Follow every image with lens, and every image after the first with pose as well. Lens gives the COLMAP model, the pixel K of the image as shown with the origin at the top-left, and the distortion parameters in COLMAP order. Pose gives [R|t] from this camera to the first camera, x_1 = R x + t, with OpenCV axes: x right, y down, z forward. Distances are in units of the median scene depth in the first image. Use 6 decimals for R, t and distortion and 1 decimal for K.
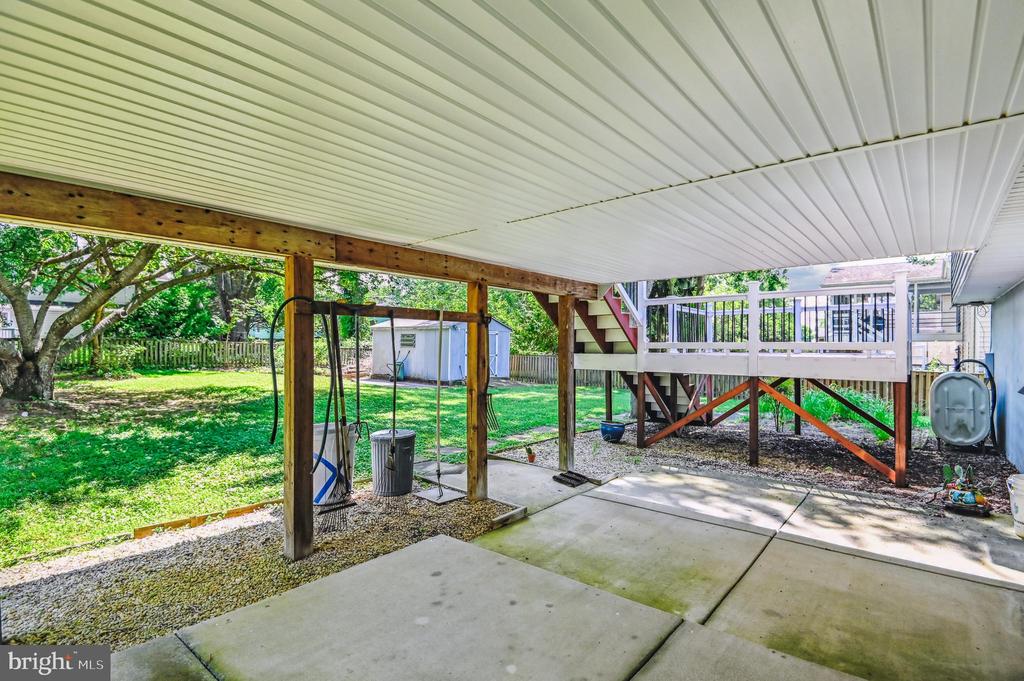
lens RADIAL K [[475.5, 0, 511.0], [0, 475.5, 347.4], [0, 0, 1]] dist [-0.006388, -0.003999]
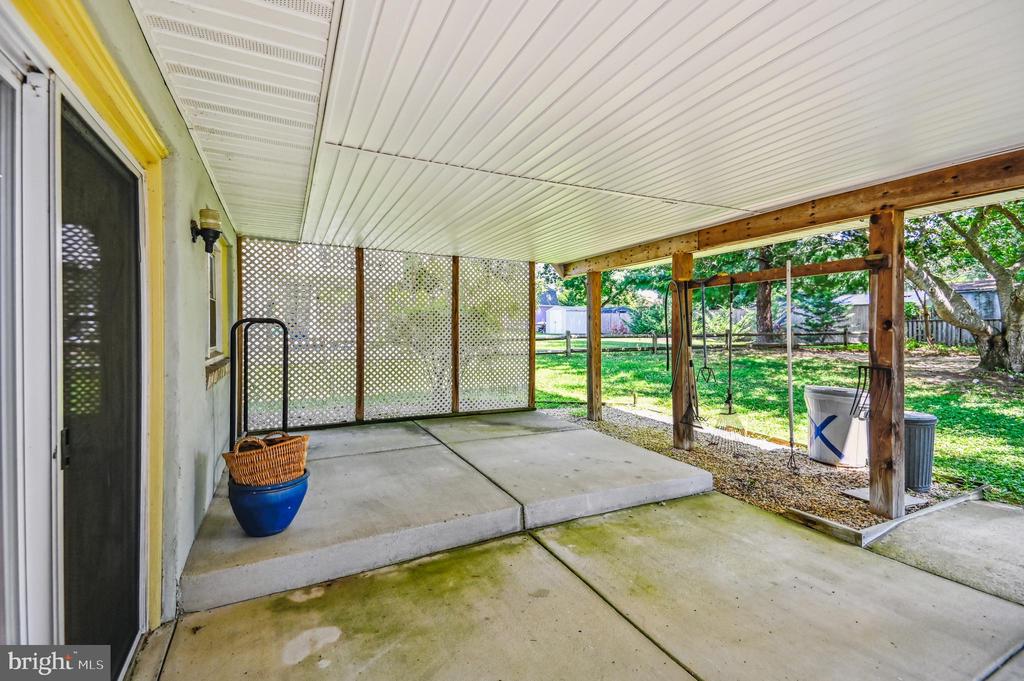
lens RADIAL K [[475.5, 0, 511.7], [0, 475.5, 336.8], [0, 0, 1]] dist [-0.006388, -0.003999]
pose [[-0.420307, 0.005740, -0.907364, 1.046320], [0.000339, 0.999981, 0.006169, 0.060993], [0.907382, 0.002286, -0.420301, 1.013243]]
